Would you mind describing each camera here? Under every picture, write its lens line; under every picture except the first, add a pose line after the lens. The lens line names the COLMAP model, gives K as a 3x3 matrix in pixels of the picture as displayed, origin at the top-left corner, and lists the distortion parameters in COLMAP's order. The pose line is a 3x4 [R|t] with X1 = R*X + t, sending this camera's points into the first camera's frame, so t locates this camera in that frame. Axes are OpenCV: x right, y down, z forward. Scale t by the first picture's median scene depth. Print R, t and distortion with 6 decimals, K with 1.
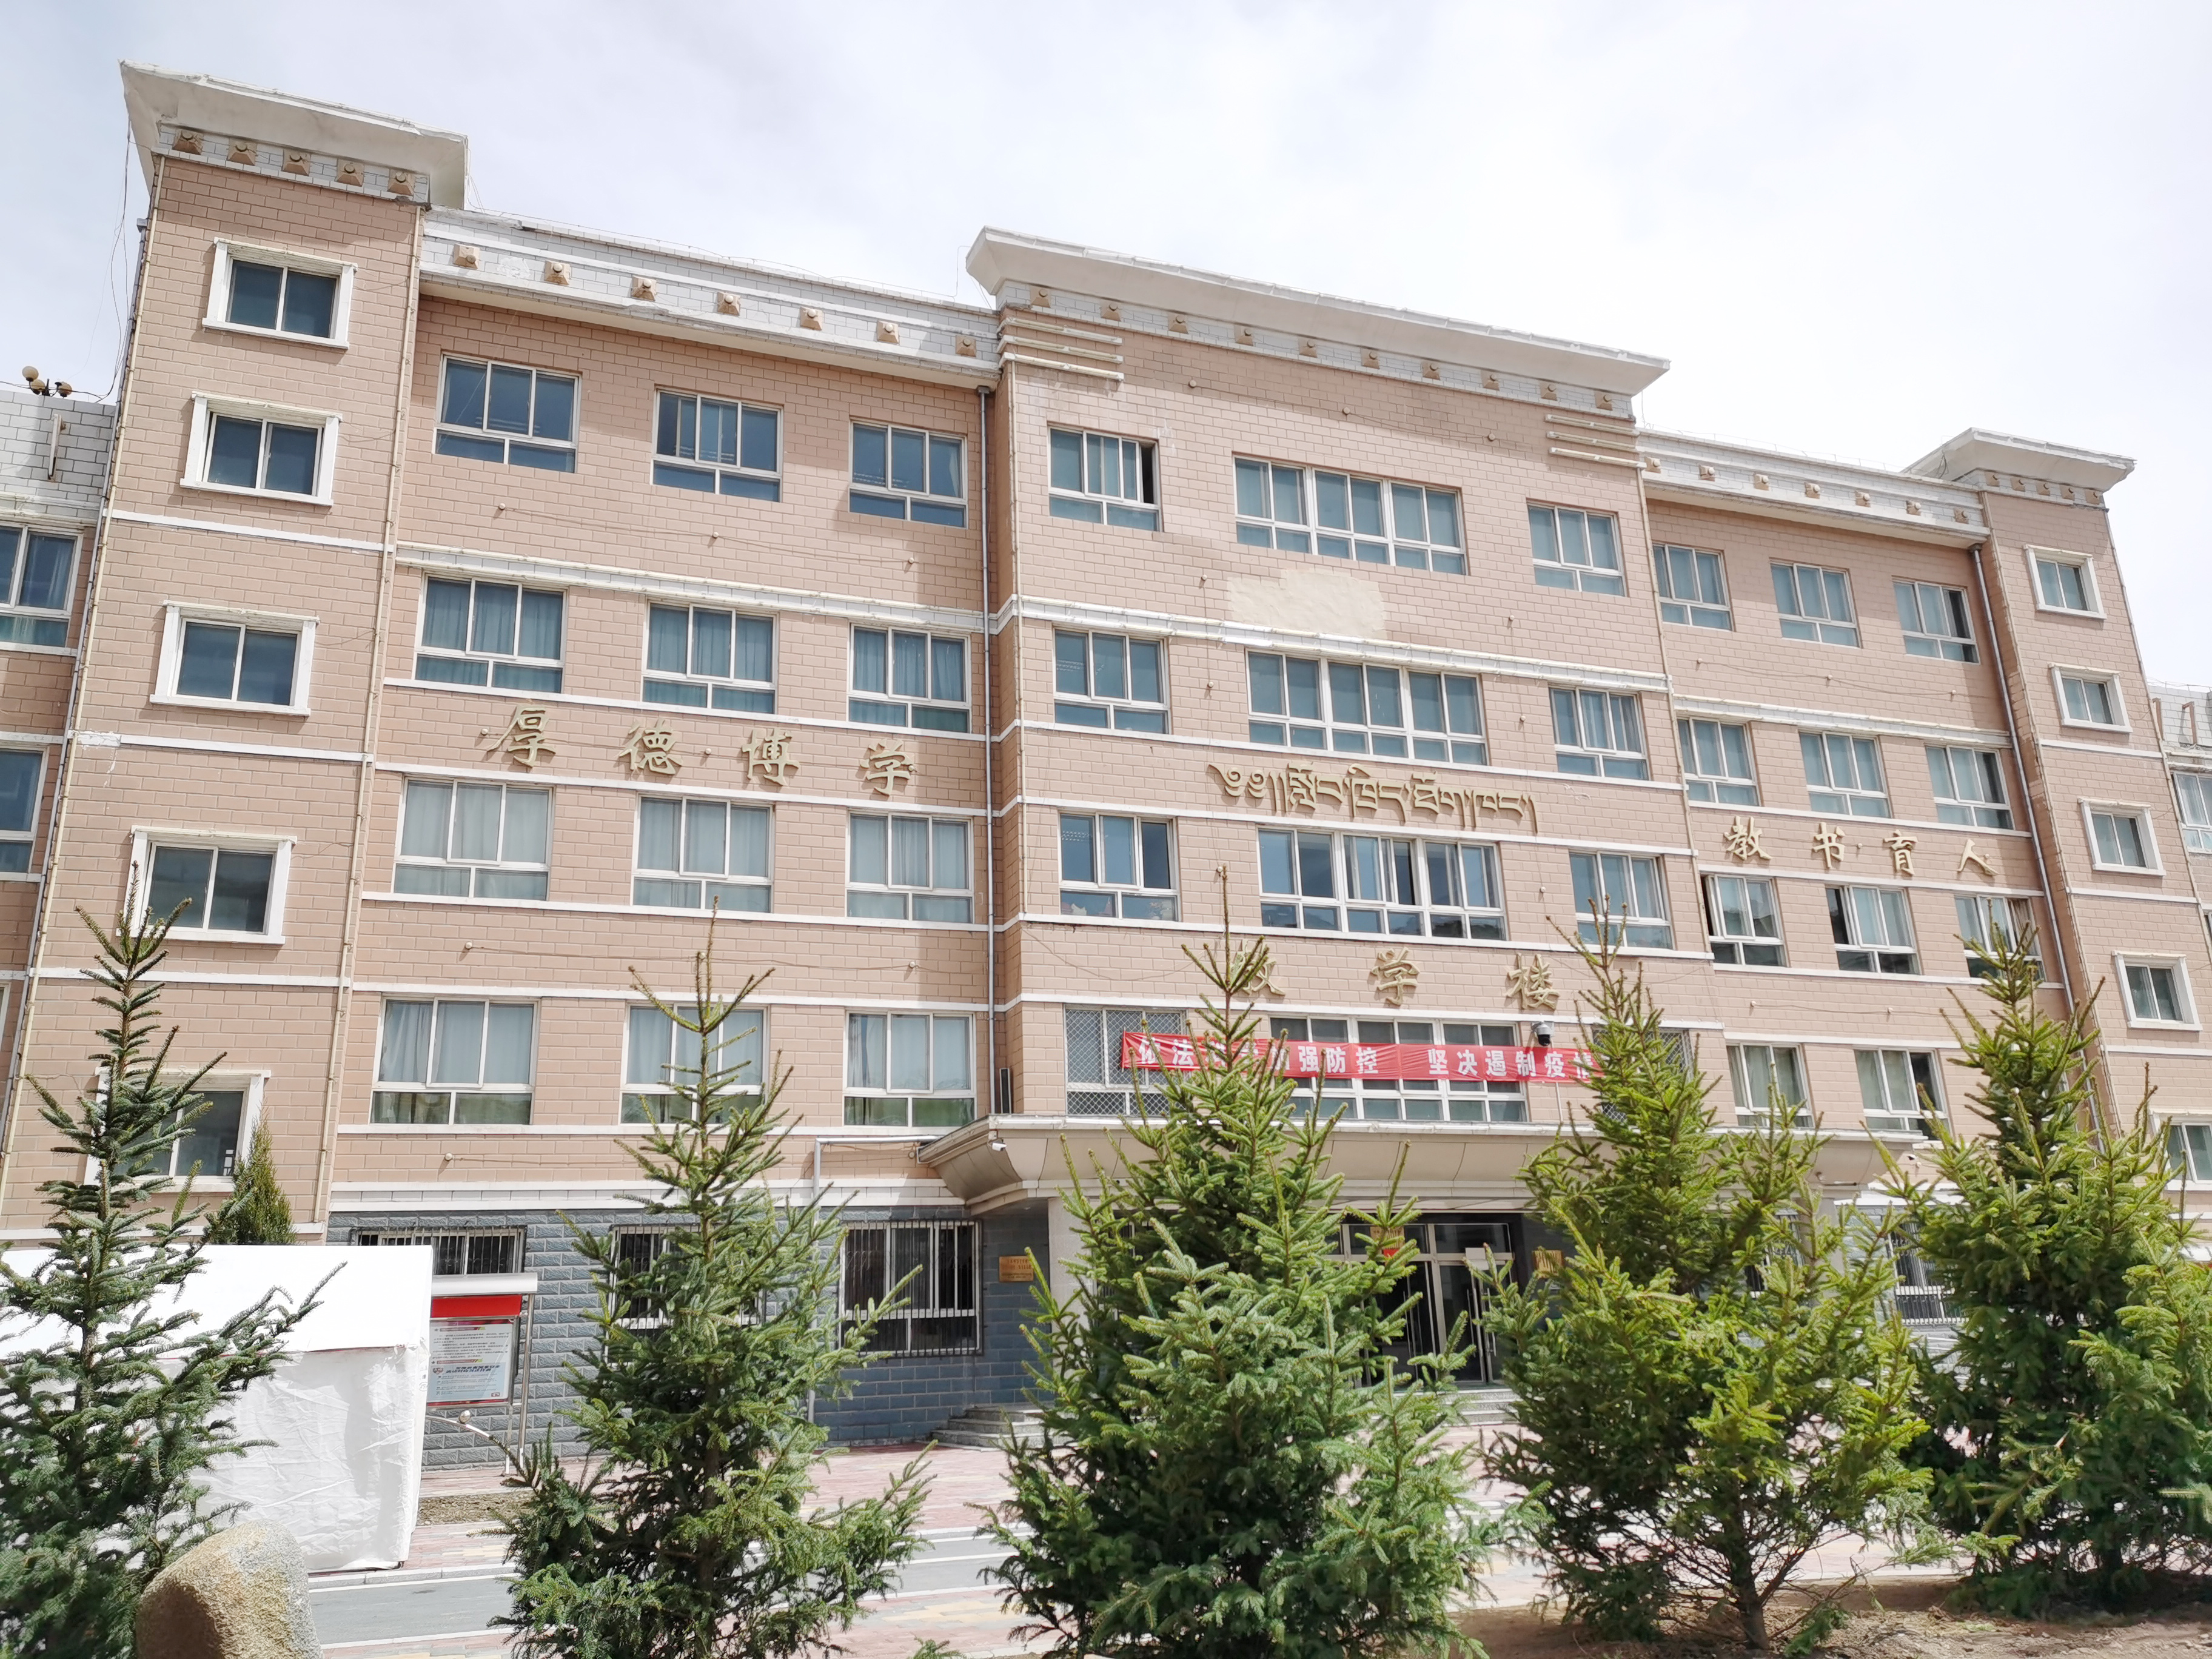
lens RADIAL K [[1704.2, 0, 1106.0], [0, 1704.2, 829.5], [0, 0, 1]] dist [0.053524, -0.039522]
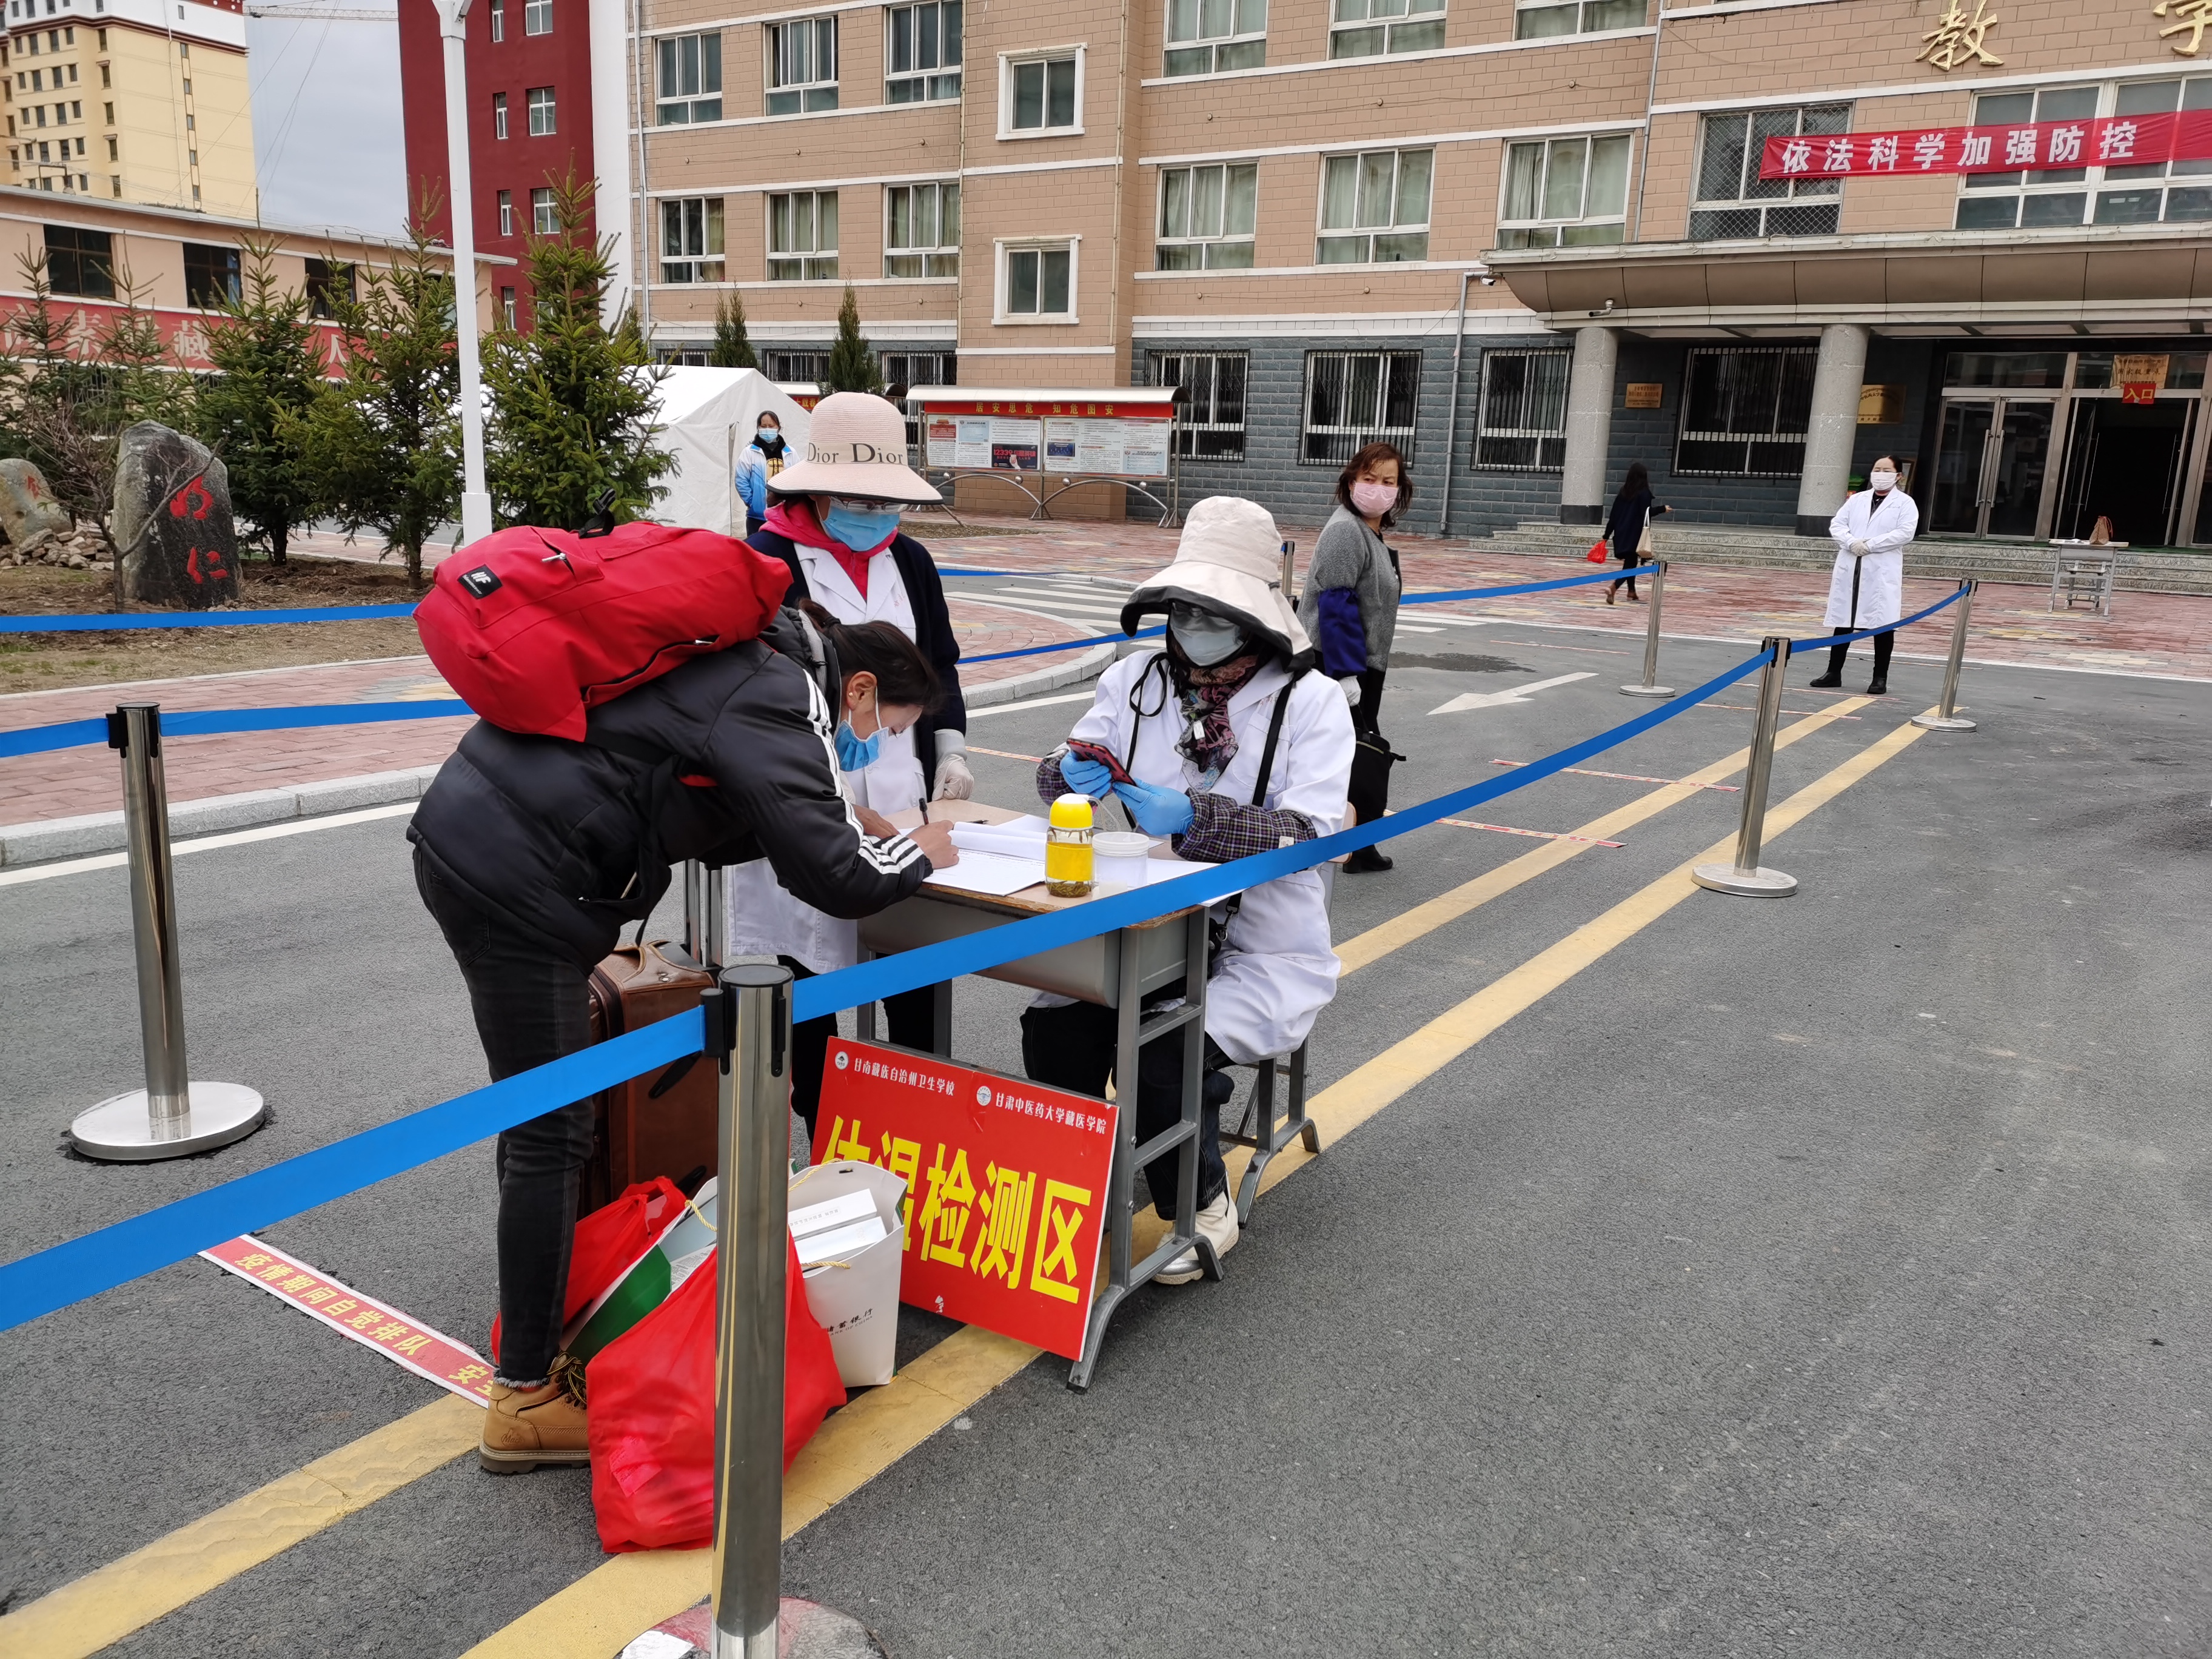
lens RADIAL K [[1704.2, 0, 1106.0], [0, 1704.2, 829.5], [0, 0, 1]] dist [0.053524, -0.039522]
pose [[0.588823, 0.229578, -0.774972, 0.542756], [0.187644, 0.893788, 0.407348, 0.007551], [0.786179, -0.385275, 0.483204, 0.129874]]
